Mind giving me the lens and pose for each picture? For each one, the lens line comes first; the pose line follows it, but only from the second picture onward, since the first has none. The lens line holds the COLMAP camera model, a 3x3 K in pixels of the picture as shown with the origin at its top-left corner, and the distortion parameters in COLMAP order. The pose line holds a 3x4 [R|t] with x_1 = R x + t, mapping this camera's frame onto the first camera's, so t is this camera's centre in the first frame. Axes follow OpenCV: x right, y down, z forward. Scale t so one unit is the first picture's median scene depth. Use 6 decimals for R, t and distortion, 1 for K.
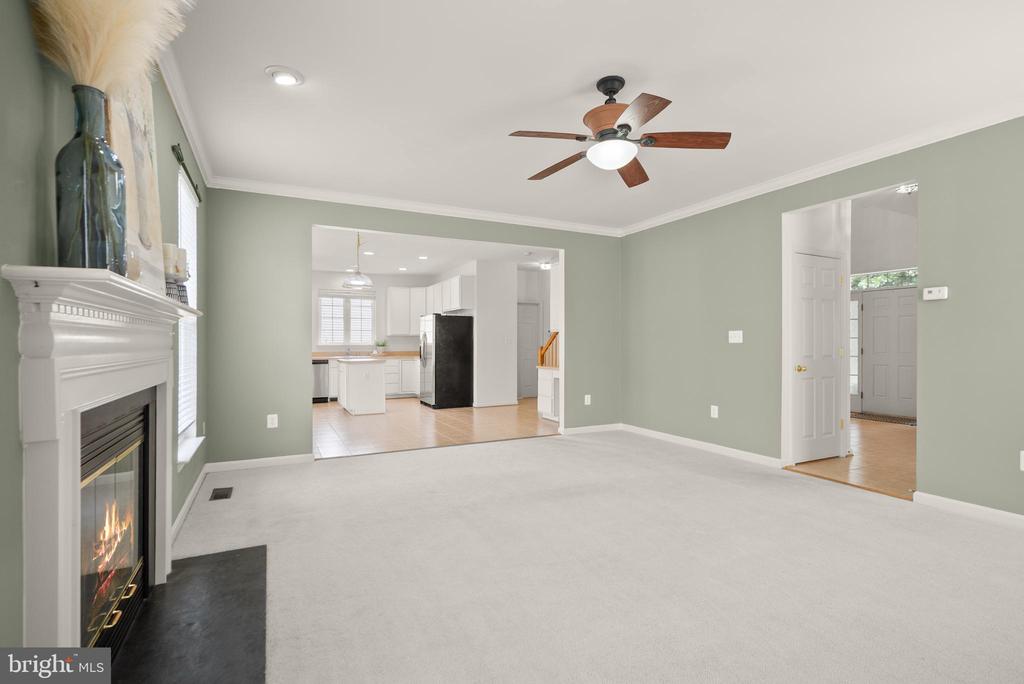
lens RADIAL K [[471.4, 0, 511.9], [0, 471.4, 345.6], [0, 0, 1]] dist [0.016676, 0.000104]
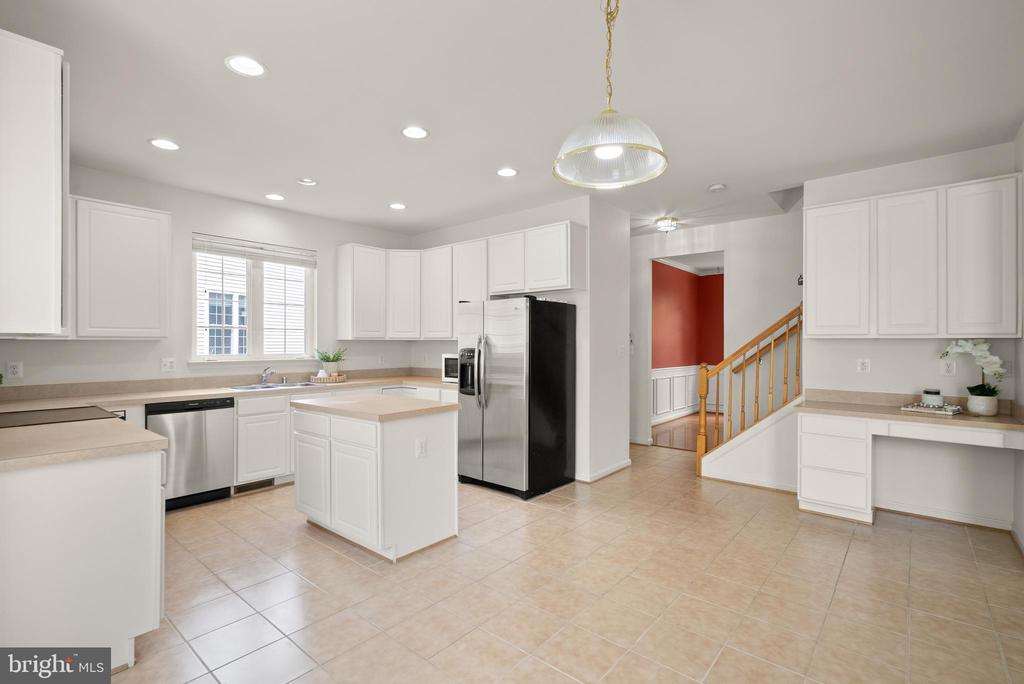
lens RADIAL K [[471.4, 0, 511.8], [0, 471.4, 342.3], [0, 0, 1]] dist [0.016676, 0.000104]
pose [[0.921698, 0.004191, 0.387885, -0.297352], [-0.000673, 0.999957, -0.009207, -0.014146], [-0.387907, 0.008225, 0.921662, 0.471531]]
